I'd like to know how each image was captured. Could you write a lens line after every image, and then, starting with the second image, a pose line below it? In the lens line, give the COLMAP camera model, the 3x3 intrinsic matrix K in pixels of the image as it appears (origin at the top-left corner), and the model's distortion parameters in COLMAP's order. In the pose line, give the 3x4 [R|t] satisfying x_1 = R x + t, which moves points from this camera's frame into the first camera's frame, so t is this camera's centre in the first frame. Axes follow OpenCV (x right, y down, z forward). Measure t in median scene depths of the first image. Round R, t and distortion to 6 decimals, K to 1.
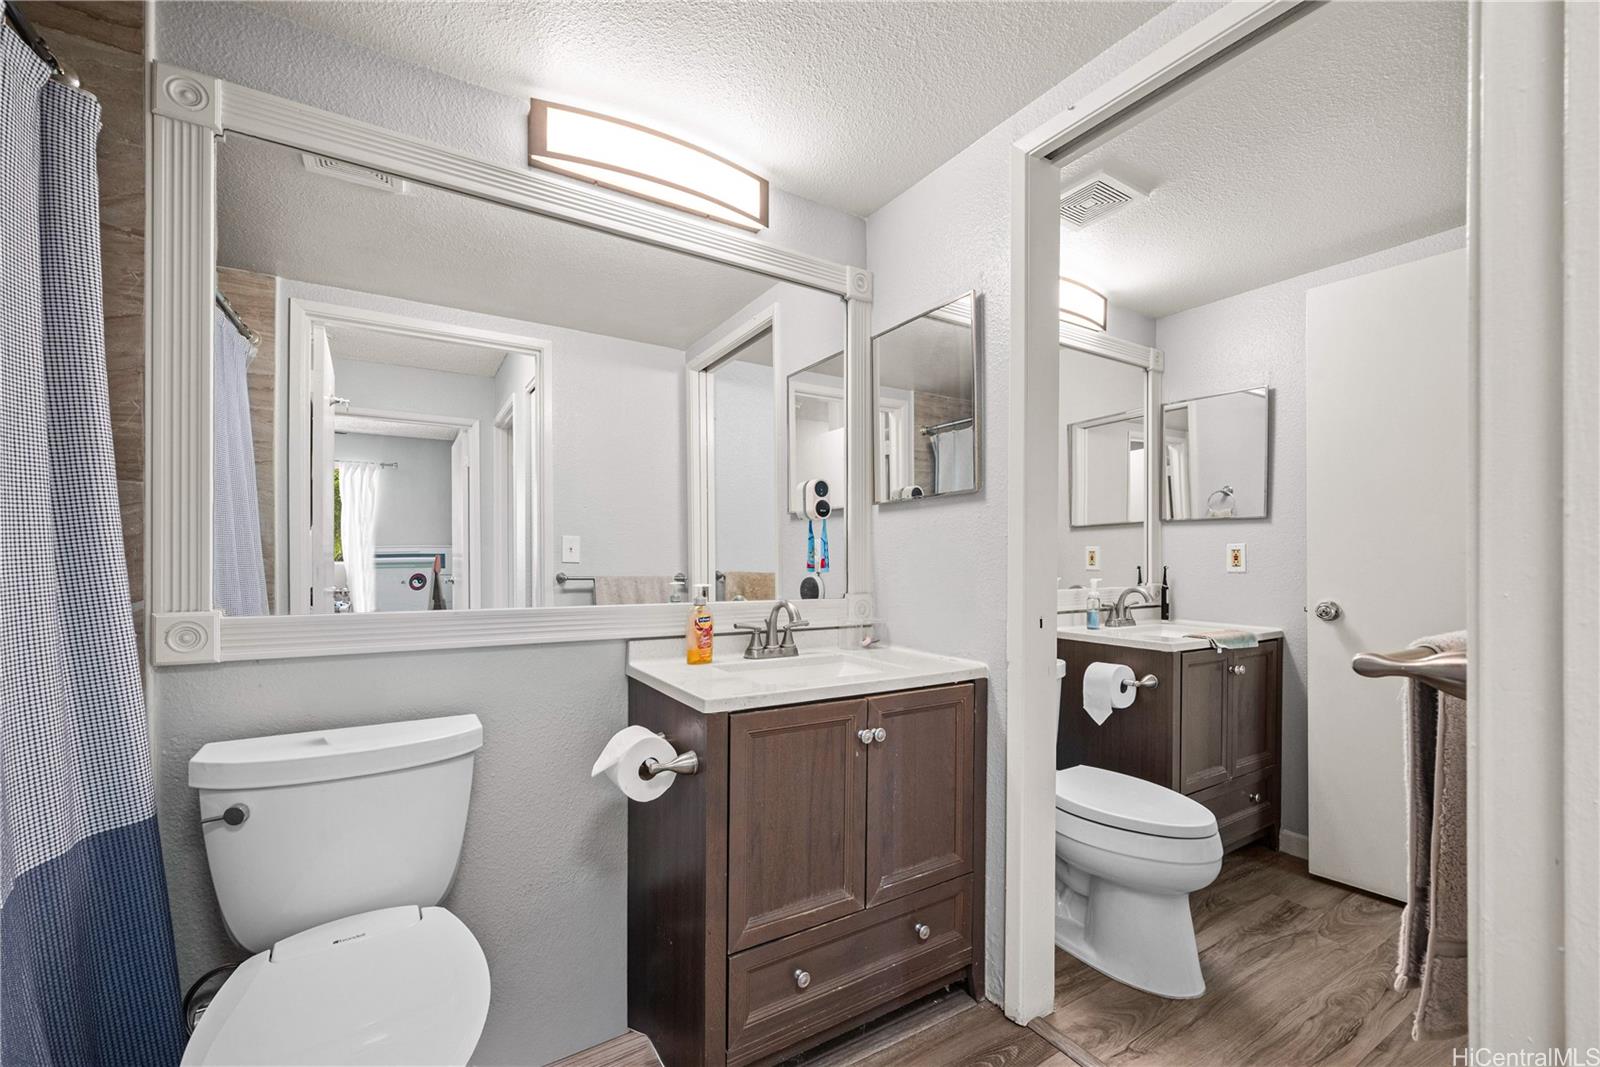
lens RADIAL K [[657.8, 0, 802.6], [0, 657.8, 555.1], [0, 0, 1]] dist [-0.000500, -0.000451]
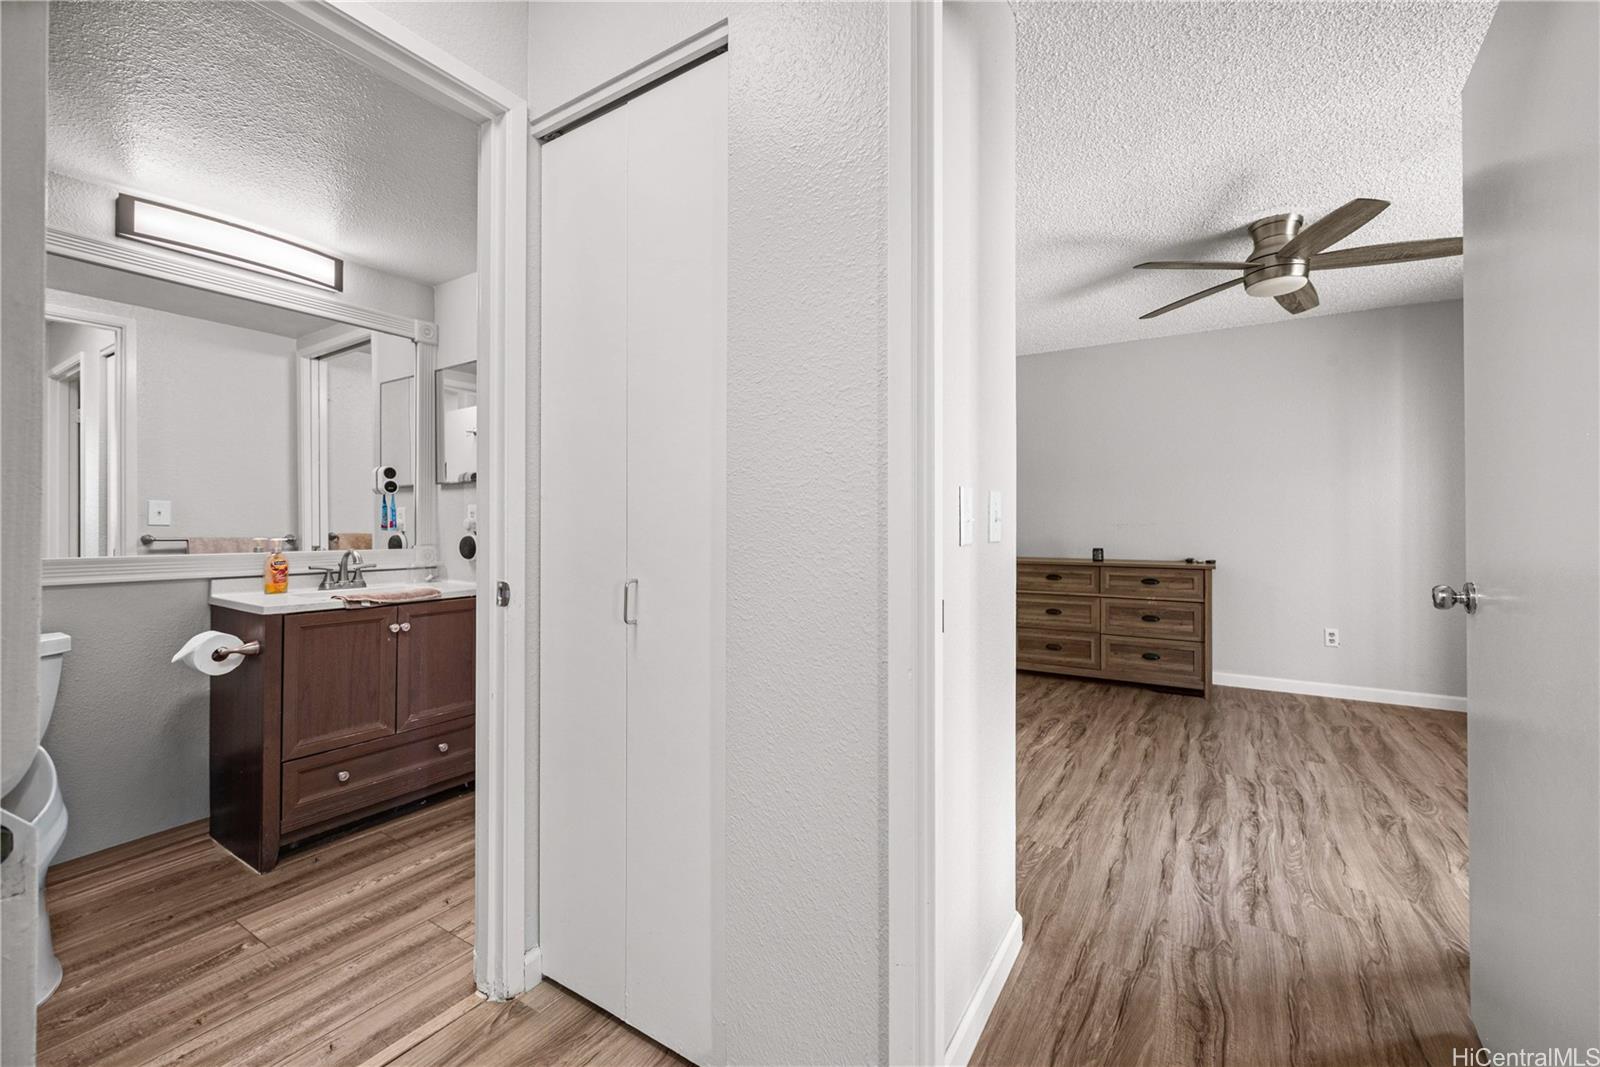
lens RADIAL K [[645.6, 0, 825.0], [0, 645.6, 514.3], [0, 0, 1]] dist [-0.002021, 0.000456]
pose [[0.897263, 0.003790, 0.441480, 0.285366], [-0.001105, 0.999979, -0.006340, -0.002194], [-0.441495, 0.005201, 0.897249, -0.765817]]
